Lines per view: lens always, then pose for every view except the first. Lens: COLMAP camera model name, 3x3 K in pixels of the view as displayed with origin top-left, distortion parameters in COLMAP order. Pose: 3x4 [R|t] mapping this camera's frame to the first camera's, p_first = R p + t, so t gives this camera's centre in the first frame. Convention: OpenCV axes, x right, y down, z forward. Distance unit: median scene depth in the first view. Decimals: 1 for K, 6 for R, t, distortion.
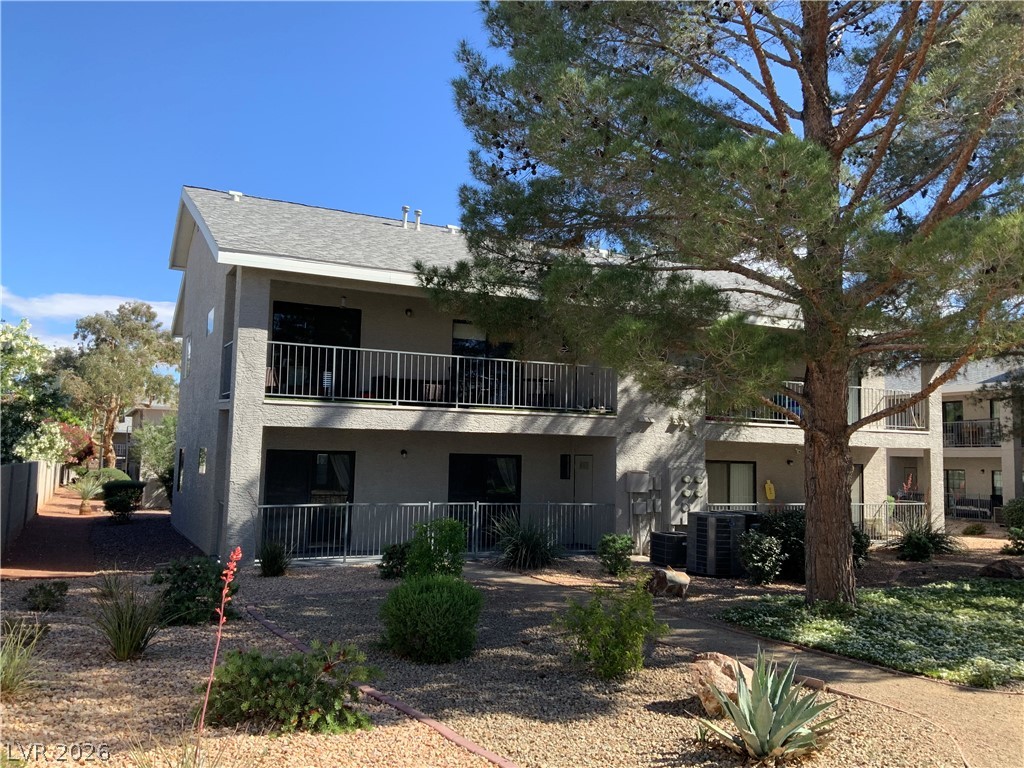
lens RADIAL K [[848.0, 0, 484.6], [0, 848.0, 383.5], [0, 0, 1]] dist [0.097290, -0.178902]
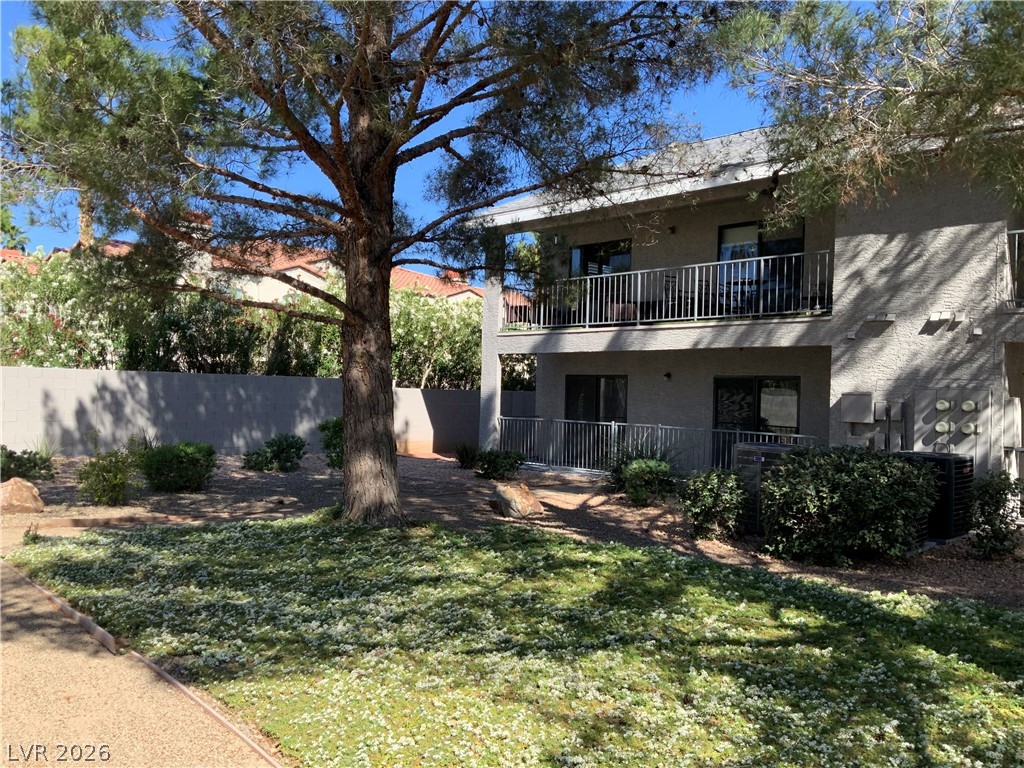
lens RADIAL K [[837.4, 0, 457.4], [0, 837.4, 382.2], [0, 0, 1]] dist [0.003239, -0.087434]
pose [[0.297831, -0.022423, -0.954355, 0.741853], [0.065126, 0.997872, -0.003122, 0.076456], [0.952395, -0.061223, 0.298657, 0.499841]]
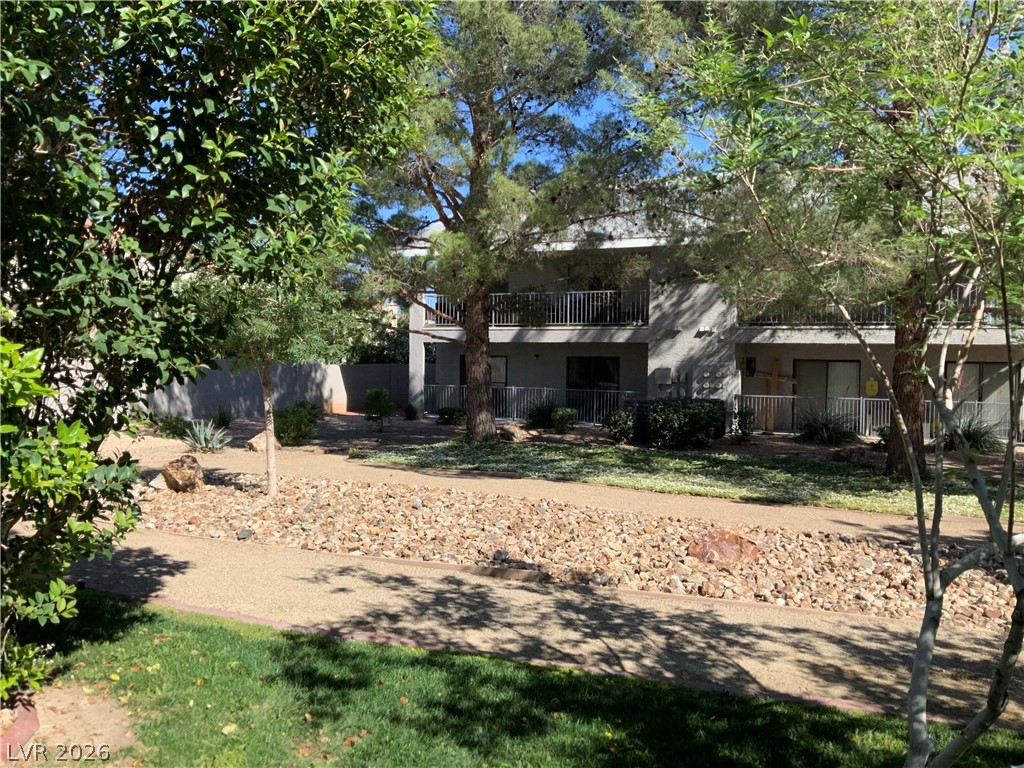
lens RADIAL K [[848.0, 0, 484.6], [0, 848.0, 383.5], [0, 0, 1]] dist [0.097290, -0.178902]
pose [[0.641062, 0.013882, -0.767364, 1.027674], [0.071766, 0.994371, 0.077942, 0.004340], [0.764126, -0.105037, 0.636457, -0.044872]]
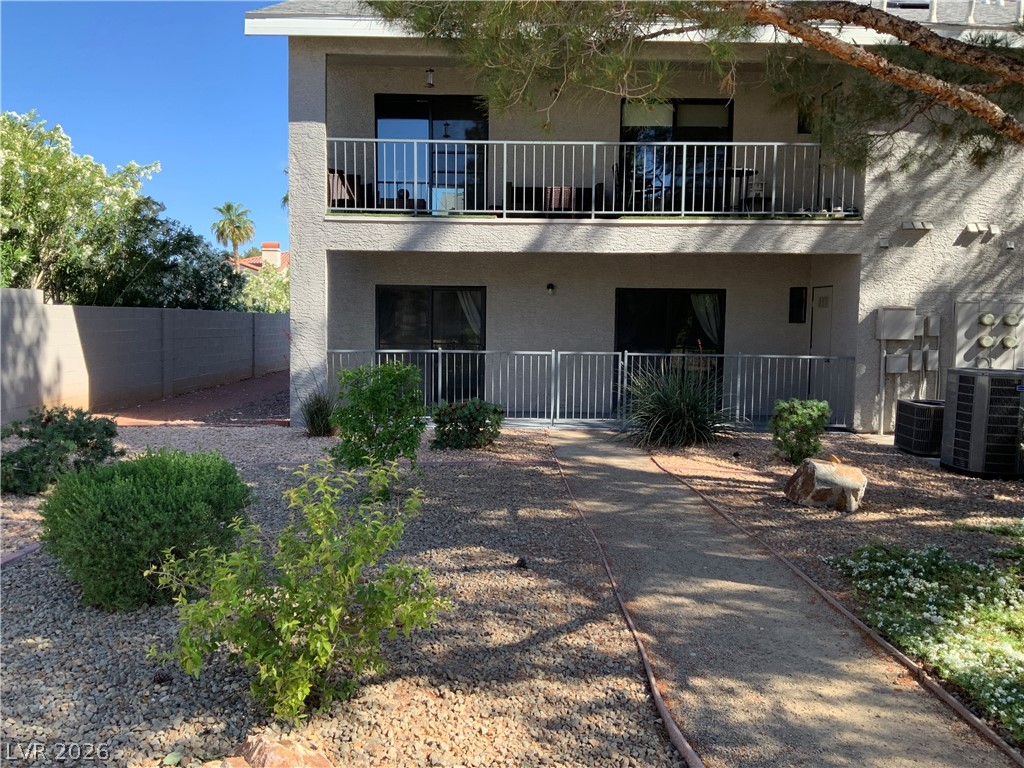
lens RADIAL K [[848.0, 0, 484.6], [0, 848.0, 383.5], [0, 0, 1]] dist [0.097290, -0.178902]
pose [[0.906918, 0.023616, -0.420645, 0.175746], [0.042276, 0.988287, 0.146632, 0.053387], [0.419181, -0.150766, 0.895297, 0.290668]]
